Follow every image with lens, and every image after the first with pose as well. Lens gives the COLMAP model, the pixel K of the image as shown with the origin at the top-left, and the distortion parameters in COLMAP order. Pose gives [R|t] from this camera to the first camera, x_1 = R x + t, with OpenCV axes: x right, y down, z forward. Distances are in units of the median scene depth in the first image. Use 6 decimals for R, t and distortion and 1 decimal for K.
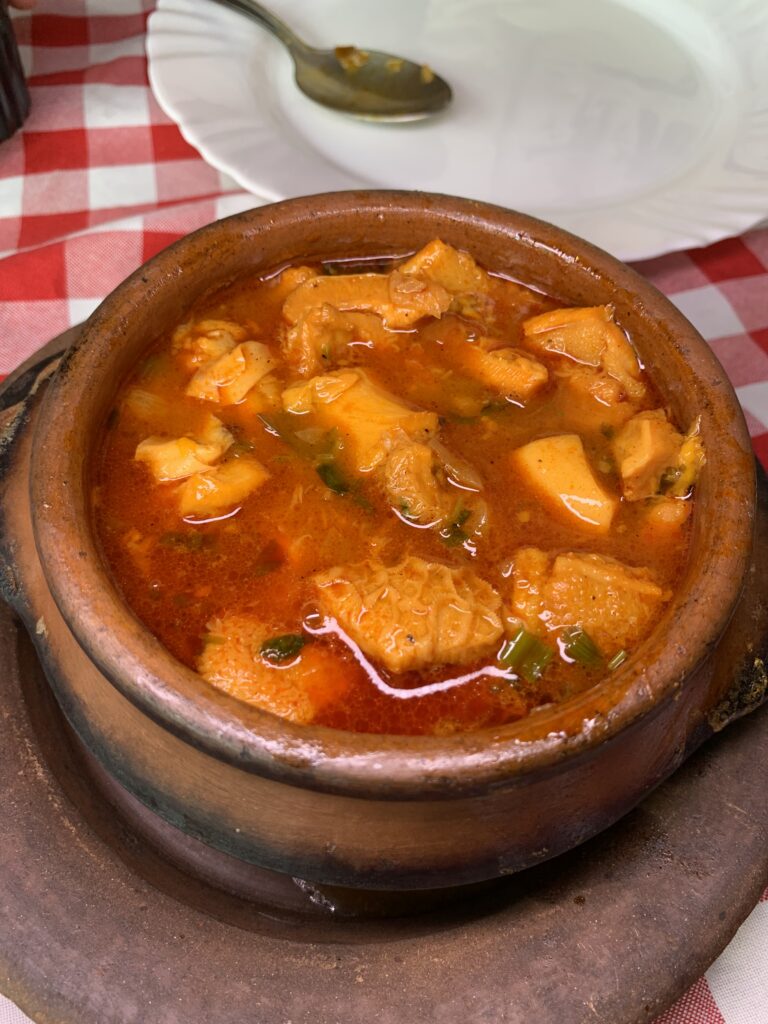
lens RADIAL K [[869.0, 0, 384.0], [0, 869.0, 512.0], [0, 0, 1]] dist [-0.041518, 0.001255]
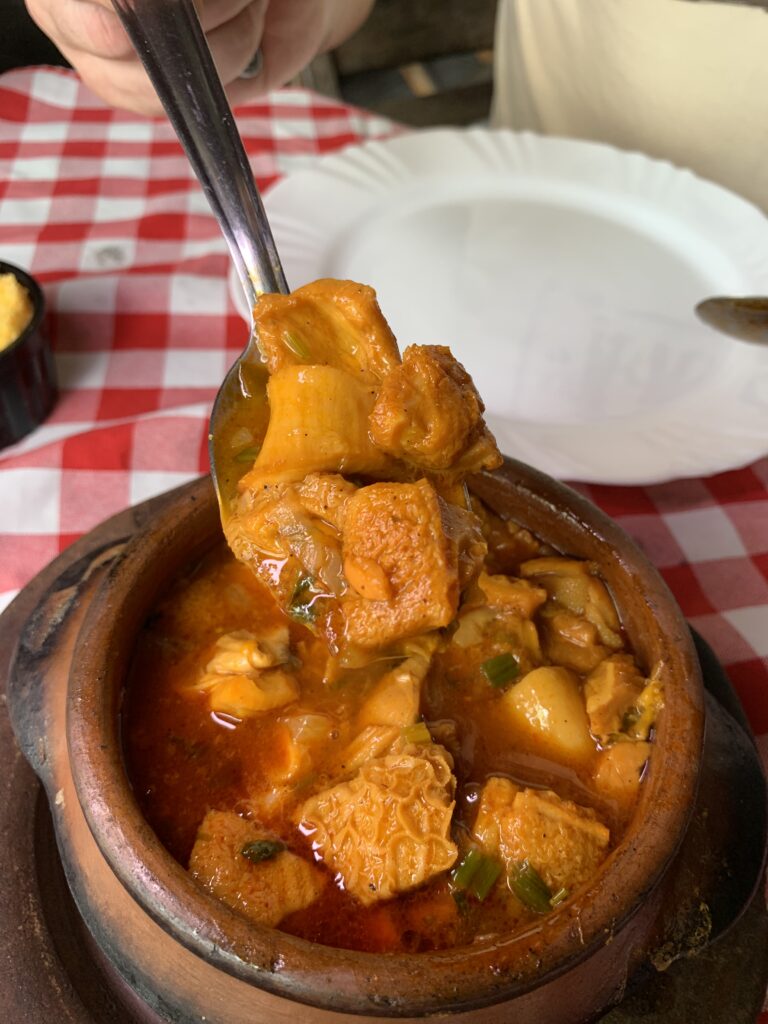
lens RADIAL K [[858.8, 0, 384.0], [0, 858.8, 512.0], [0, 0, 1]] dist [-0.007310, 0.011370]
pose [[0.993905, 0.094041, -0.057518, 0.055520], [-0.101659, 0.983699, -0.148330, -0.114080], [0.042631, 0.153273, 0.987264, -0.153090]]
